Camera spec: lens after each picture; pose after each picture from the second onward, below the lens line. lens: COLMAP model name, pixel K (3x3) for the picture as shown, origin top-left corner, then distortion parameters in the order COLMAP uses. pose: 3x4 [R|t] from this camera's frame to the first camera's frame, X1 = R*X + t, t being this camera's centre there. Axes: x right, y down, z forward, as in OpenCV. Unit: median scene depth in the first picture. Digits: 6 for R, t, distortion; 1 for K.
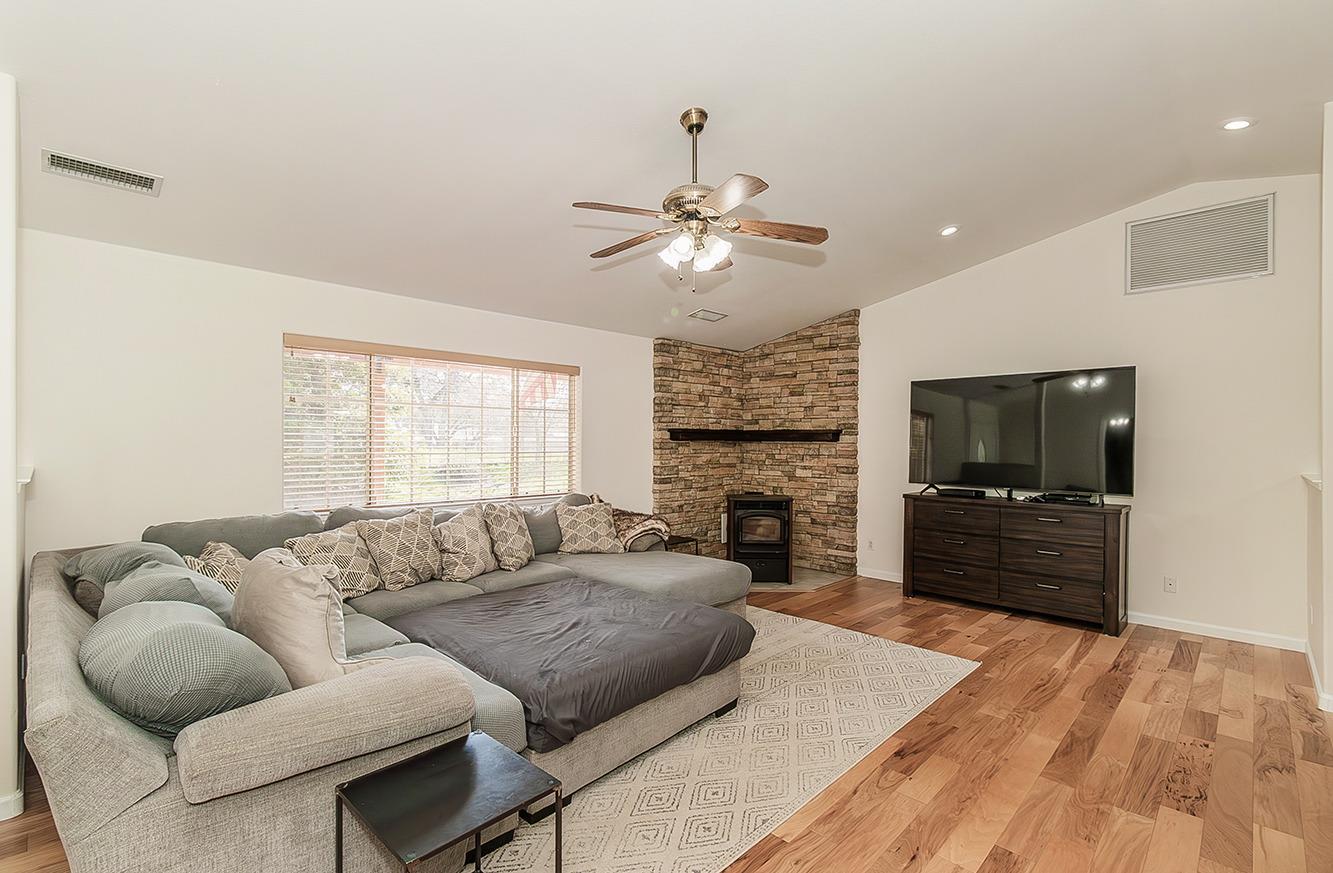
lens RADIAL K [[597.0, 0, 669.0], [0, 597.0, 441.5], [0, 0, 1]] dist [0.003712, -0.001195]
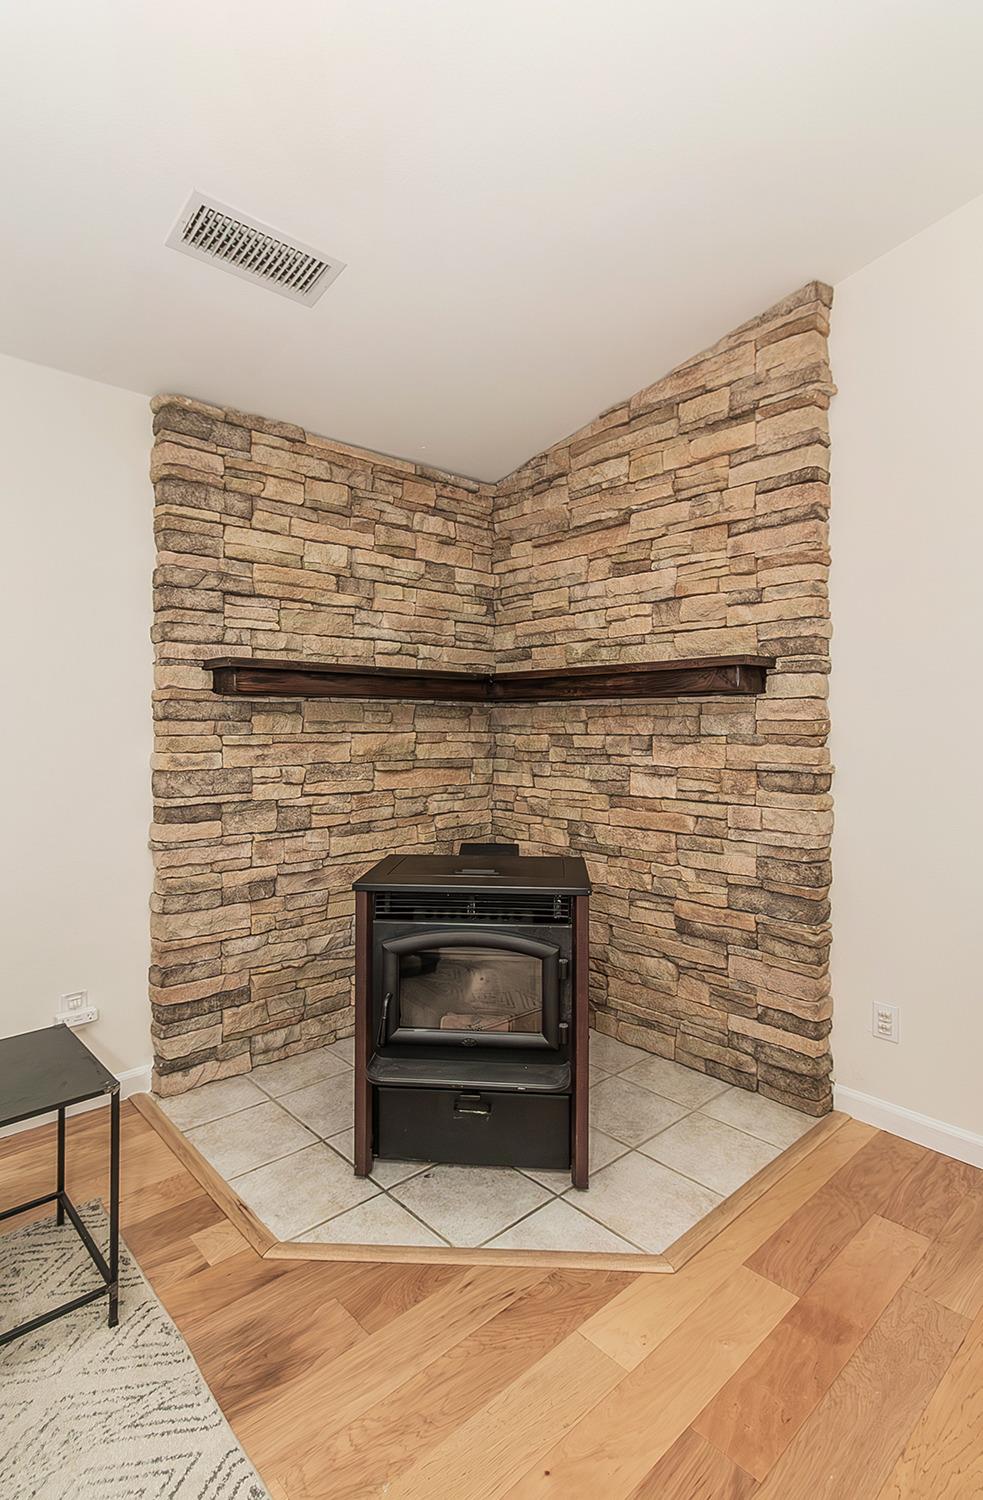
lens RADIAL K [[711.1, 0, 323.0], [0, 711.1, 726.0], [0, 0, 1]] dist [0.002669, 0.000204]
pose [[0.965322, -0.010068, -0.260869, 0.150978], [0.010255, 0.999947, -0.000646, 0.015200], [0.260862, -0.002052, 0.965374, 0.554315]]
